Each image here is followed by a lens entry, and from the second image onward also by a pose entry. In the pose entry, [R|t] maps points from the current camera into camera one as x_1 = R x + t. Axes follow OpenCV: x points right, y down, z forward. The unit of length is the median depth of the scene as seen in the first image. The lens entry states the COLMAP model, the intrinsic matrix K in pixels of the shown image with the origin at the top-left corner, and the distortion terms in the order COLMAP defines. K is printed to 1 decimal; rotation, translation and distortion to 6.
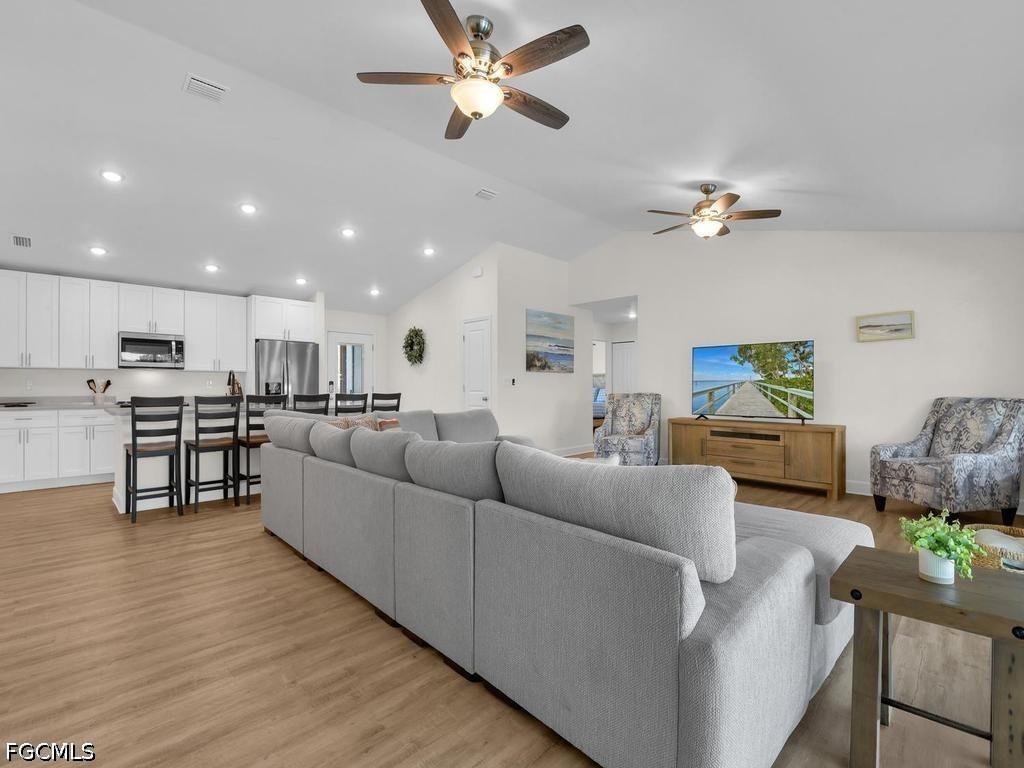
lens RADIAL K [[464.8, 0, 514.0], [0, 464.8, 384.6], [0, 0, 1]] dist [-0.003917, -0.000763]
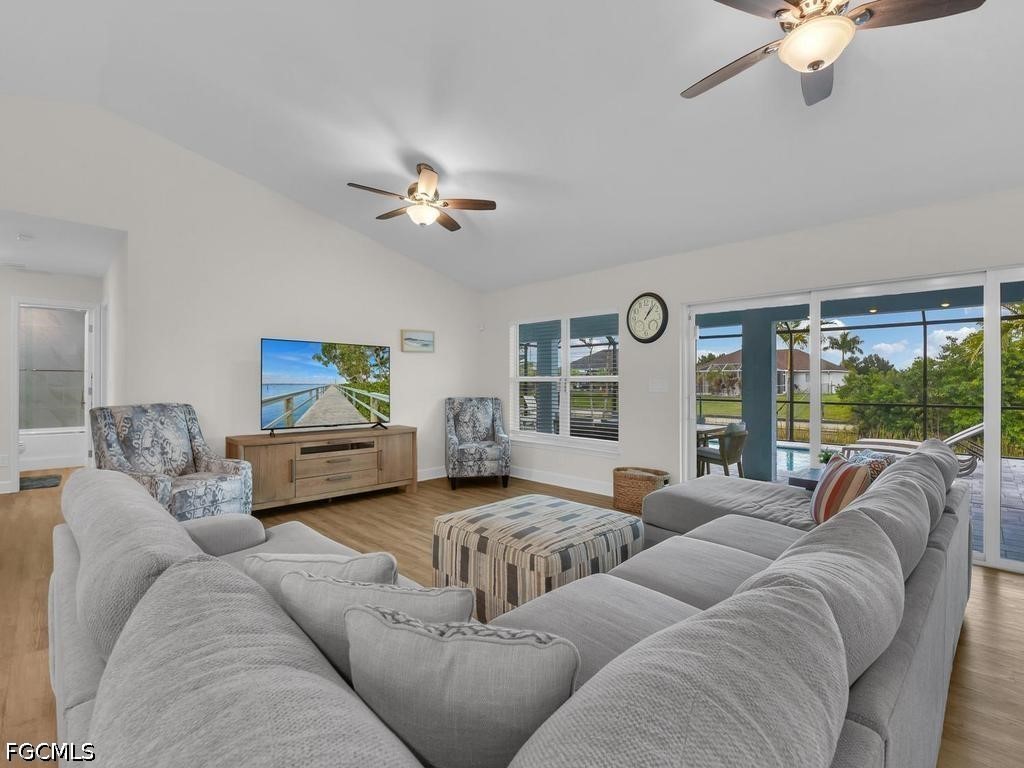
lens RADIAL K [[469.9, 0, 512.0], [0, 469.9, 384.0], [0, 0, 1]] dist [-0.000456, -0.001192]
pose [[-0.001914, -0.001382, 0.999997, -0.406072], [-0.008750, 0.999961, 0.001365, -0.014319], [-0.999960, -0.008747, -0.001926, 0.703114]]
